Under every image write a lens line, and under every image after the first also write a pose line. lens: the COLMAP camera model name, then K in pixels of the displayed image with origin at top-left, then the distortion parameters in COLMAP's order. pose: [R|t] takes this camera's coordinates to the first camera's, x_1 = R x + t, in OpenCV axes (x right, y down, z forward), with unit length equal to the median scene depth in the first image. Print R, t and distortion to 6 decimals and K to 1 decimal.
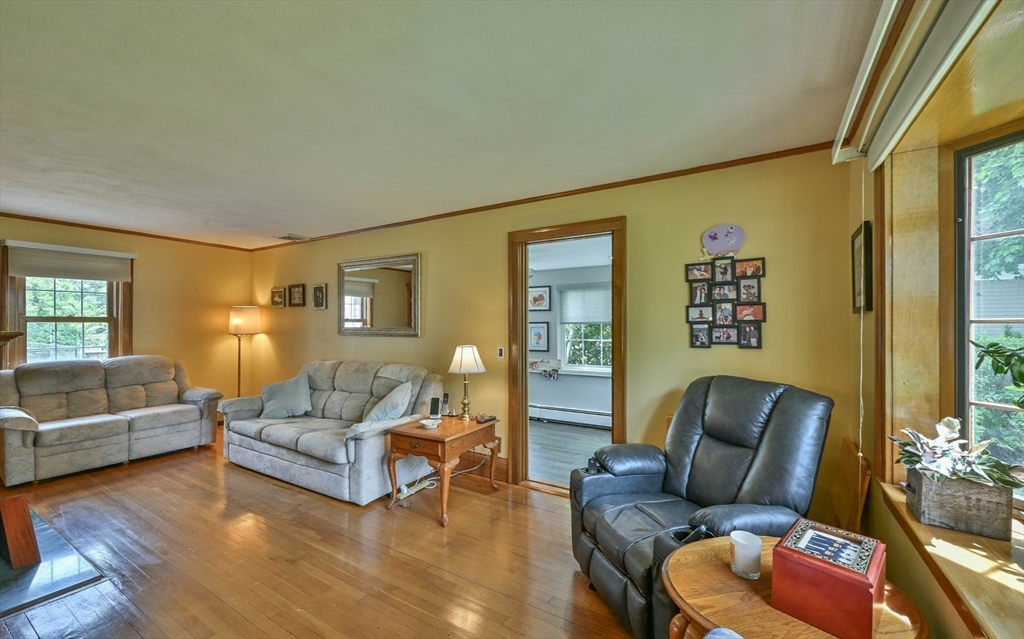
lens RADIAL K [[412.5, 0, 512.0], [0, 412.5, 319.5], [0, 0, 1]] dist [-0.000588, -0.000041]
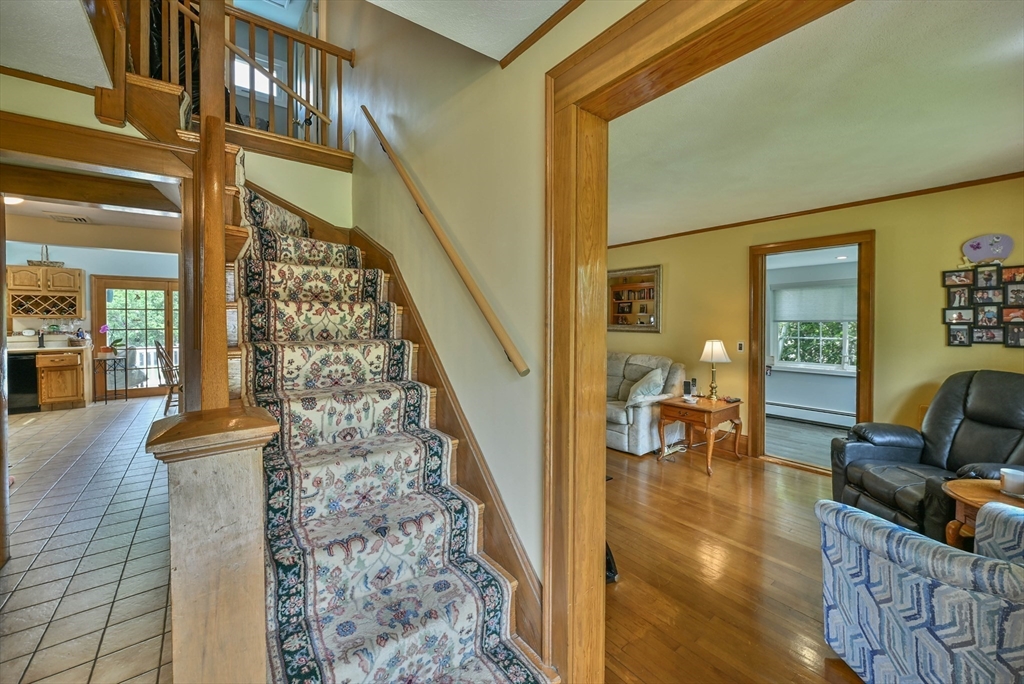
lens RADIAL K [[431.9, 0, 512.6], [0, 431.9, 320.2], [0, 0, 1]] dist [0.000245, 0.000077]
pose [[0.943240, 0.003690, -0.332091, -0.288103], [0.000922, 0.999905, 0.013728, -0.018502], [0.332110, -0.013255, 0.943148, -0.491507]]
